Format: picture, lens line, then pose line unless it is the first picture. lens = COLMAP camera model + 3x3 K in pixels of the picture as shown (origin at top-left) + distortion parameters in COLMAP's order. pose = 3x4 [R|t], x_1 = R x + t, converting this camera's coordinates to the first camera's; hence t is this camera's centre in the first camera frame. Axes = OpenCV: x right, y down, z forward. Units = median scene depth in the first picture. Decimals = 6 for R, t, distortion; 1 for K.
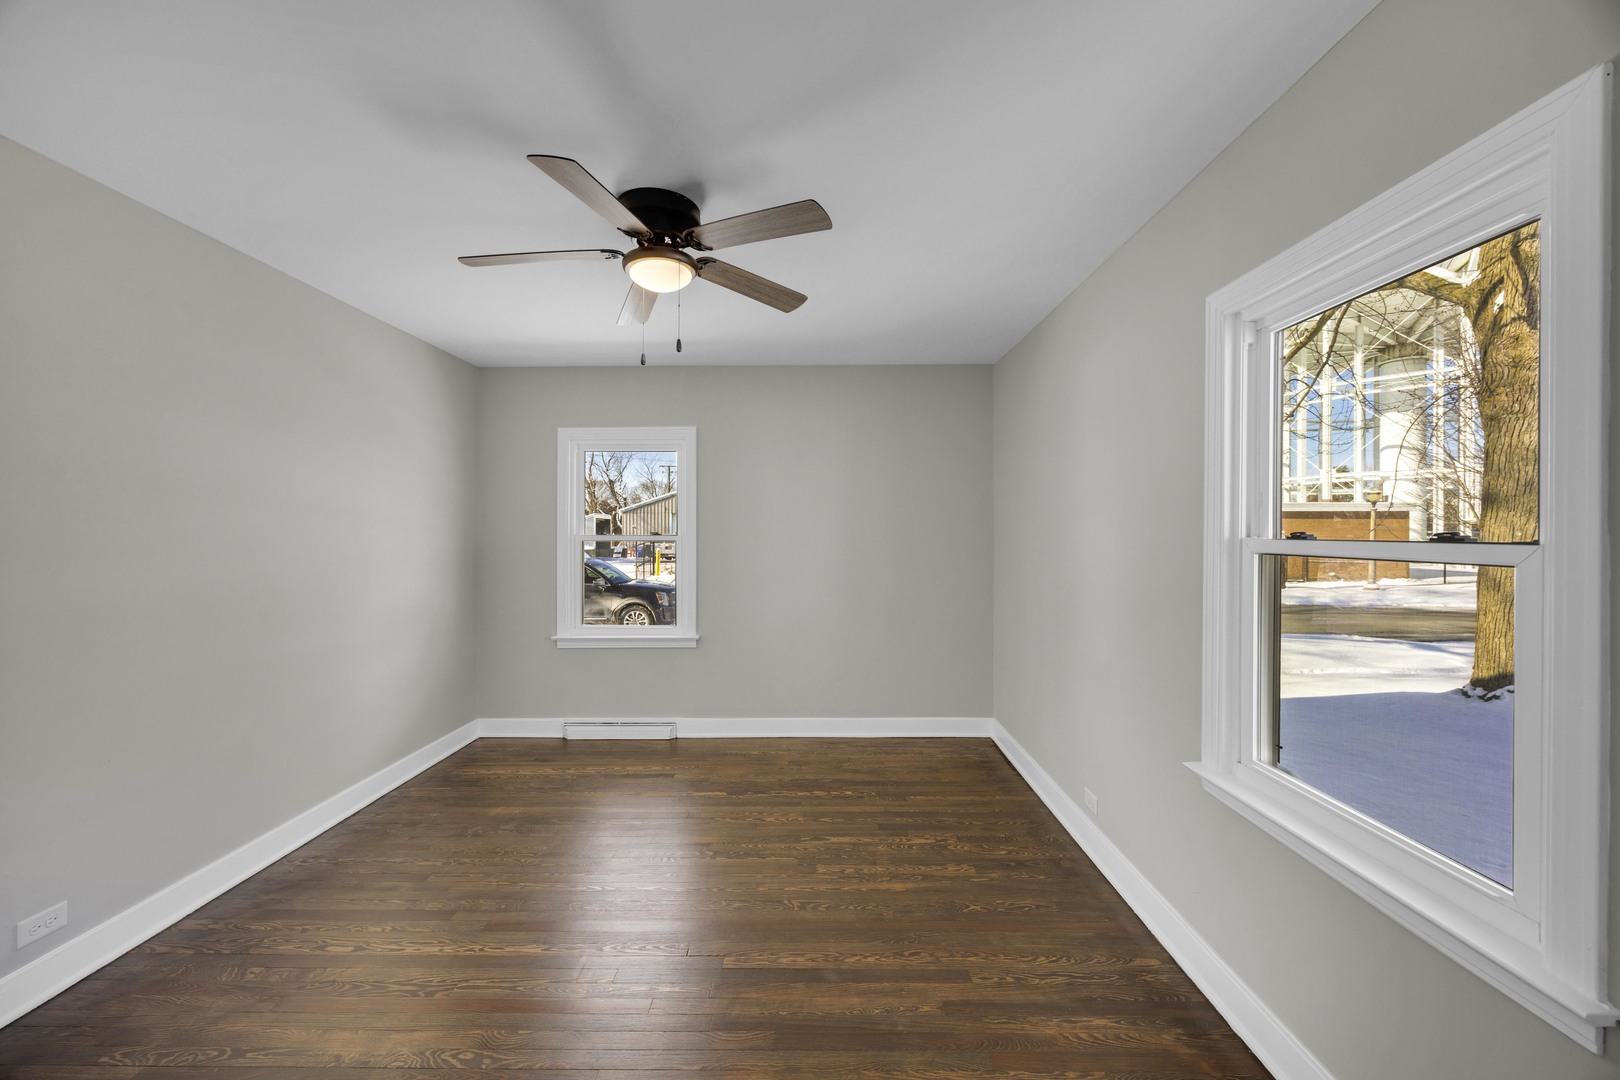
lens RADIAL K [[633.9, 0, 813.2], [0, 633.9, 540.5], [0, 0, 1]] dist [0.001318, 0.000018]
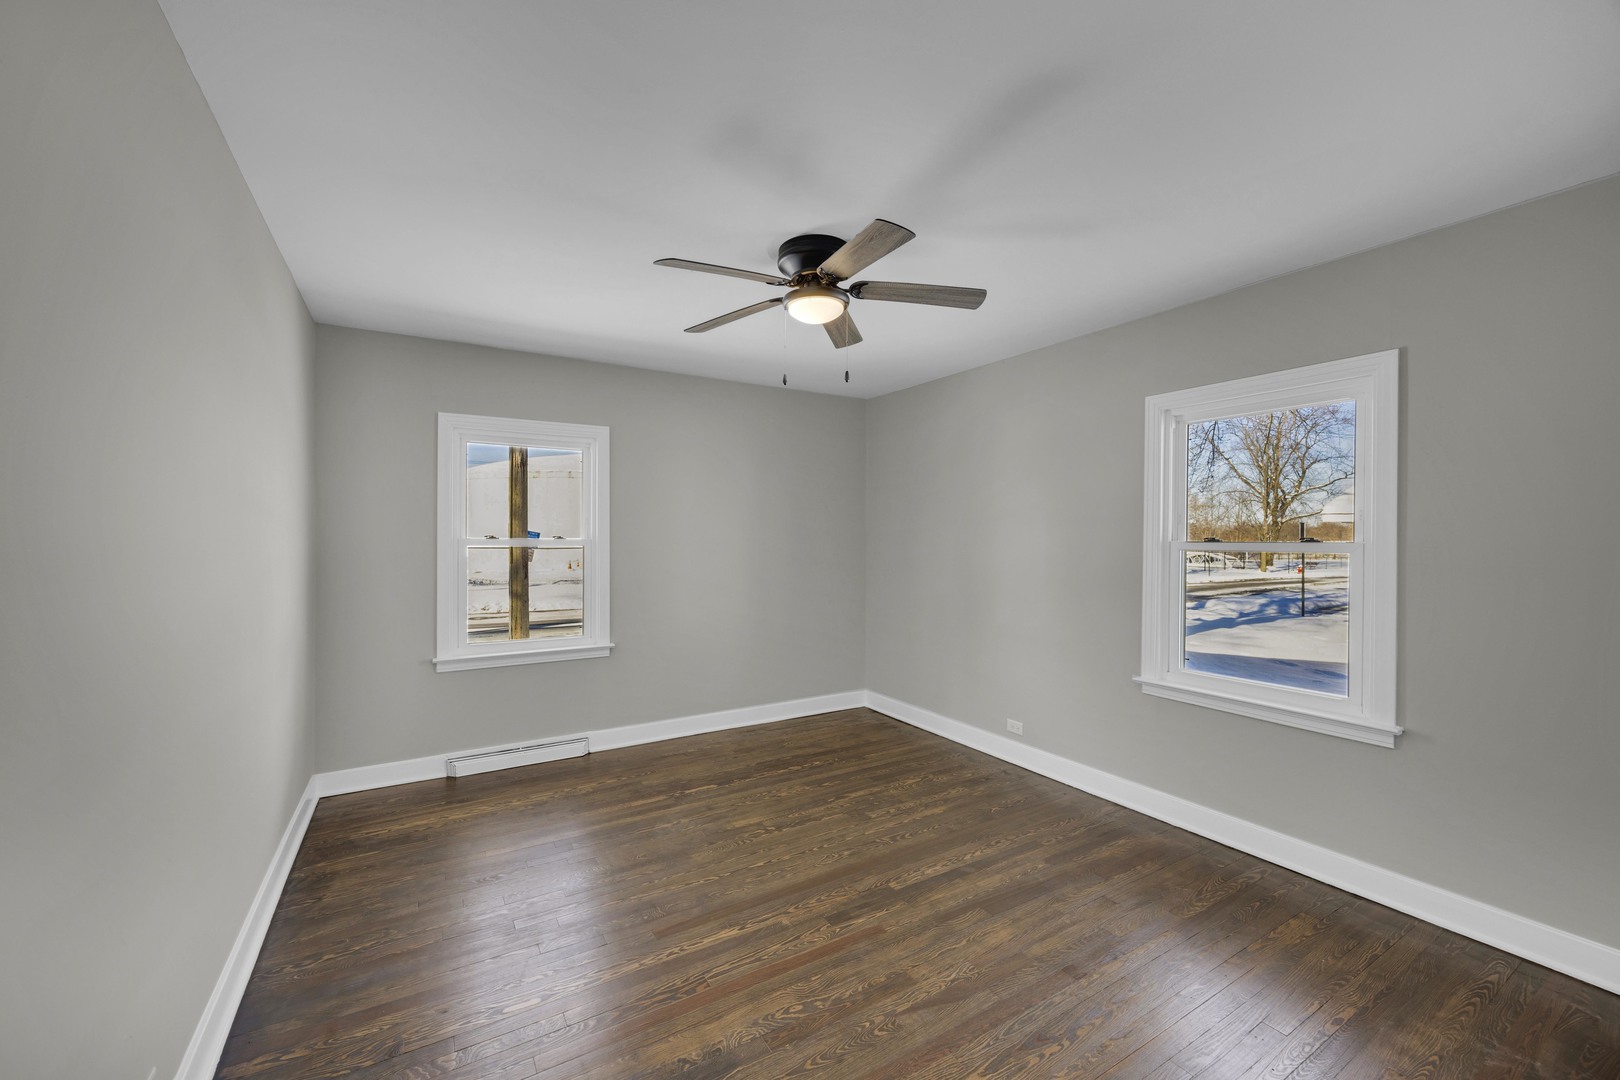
lens RADIAL K [[633.9, 0, 813.2], [0, 633.9, 540.5], [0, 0, 1]] dist [0.001318, 0.000018]
pose [[0.850706, 0.001983, 0.525638, -0.546089], [0.003869, 0.999942, -0.010035, 0.005709], [-0.525627, 0.010570, 0.850649, 0.020009]]
